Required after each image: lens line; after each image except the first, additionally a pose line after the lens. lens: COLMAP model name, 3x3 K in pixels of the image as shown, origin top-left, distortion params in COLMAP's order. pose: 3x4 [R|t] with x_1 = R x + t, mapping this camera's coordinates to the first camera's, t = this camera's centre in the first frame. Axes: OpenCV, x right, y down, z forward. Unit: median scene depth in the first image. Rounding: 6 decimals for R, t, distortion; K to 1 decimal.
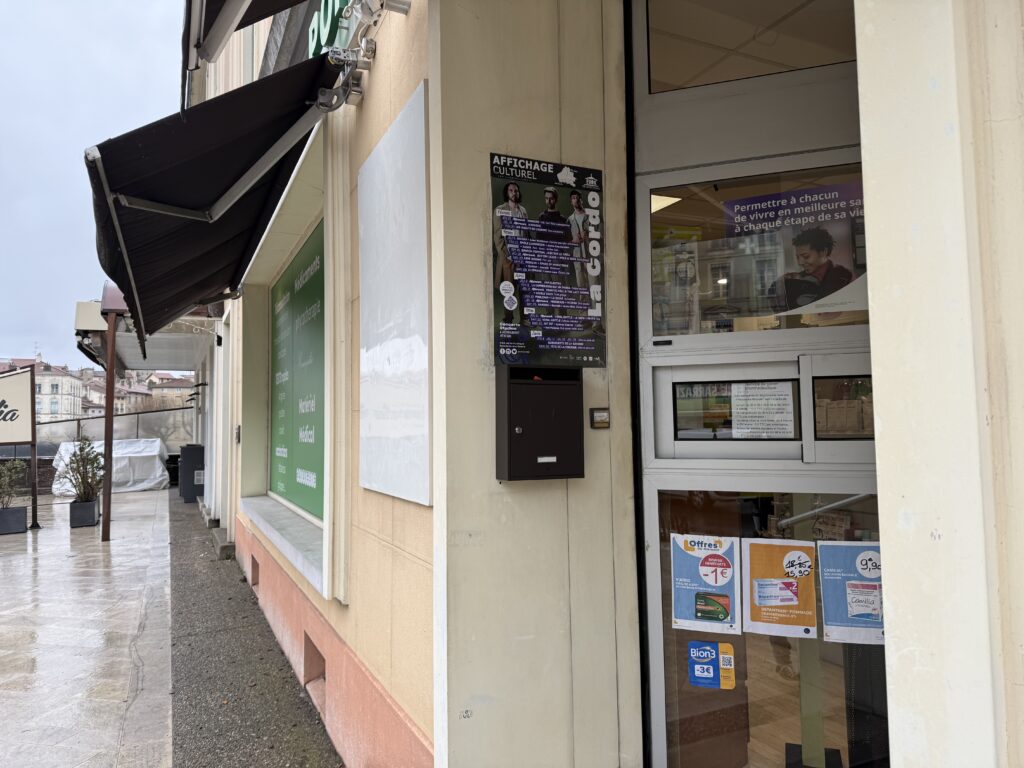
lens RADIAL K [[716.1, 0, 506.7], [0, 716.1, 389.3], [0, 0, 1]] dist [0.063541, -0.075564]
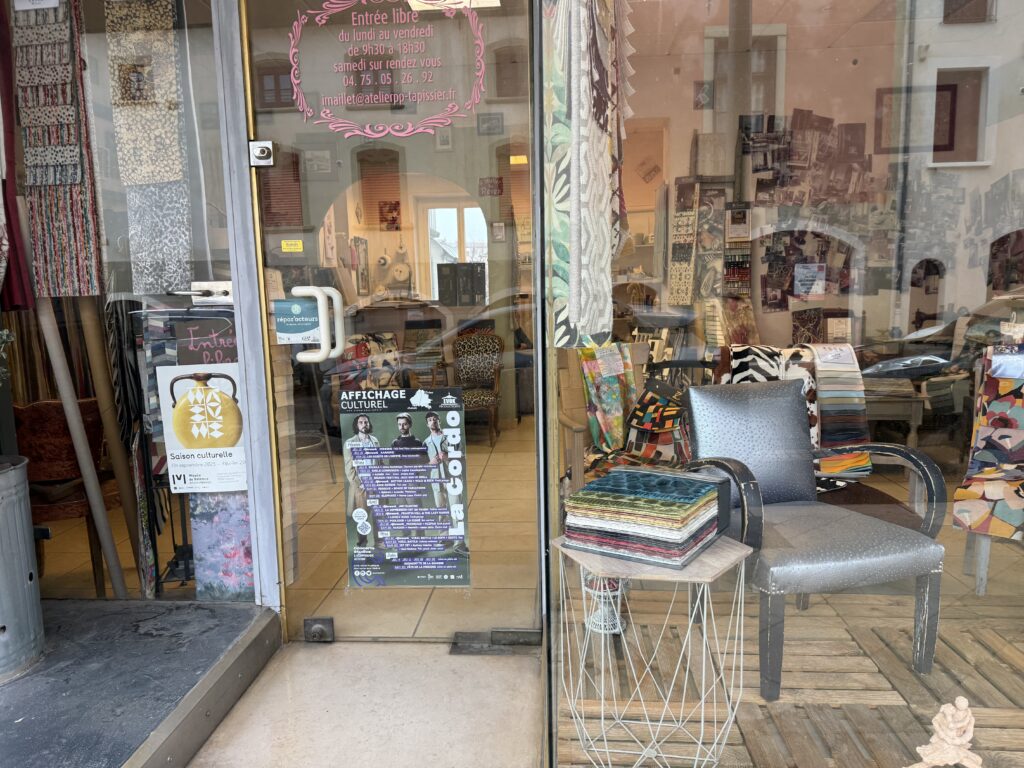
lens RADIAL K [[716.1, 0, 496.3], [0, 716.1, 390.6], [0, 0, 1]] dist [0.063541, -0.075564]
pose [[0.867924, 0.043054, -0.494828, 0.642042], [0.051106, 0.983208, 0.175187, -0.462245], [0.494061, -0.177337, 0.851149, 0.215502]]
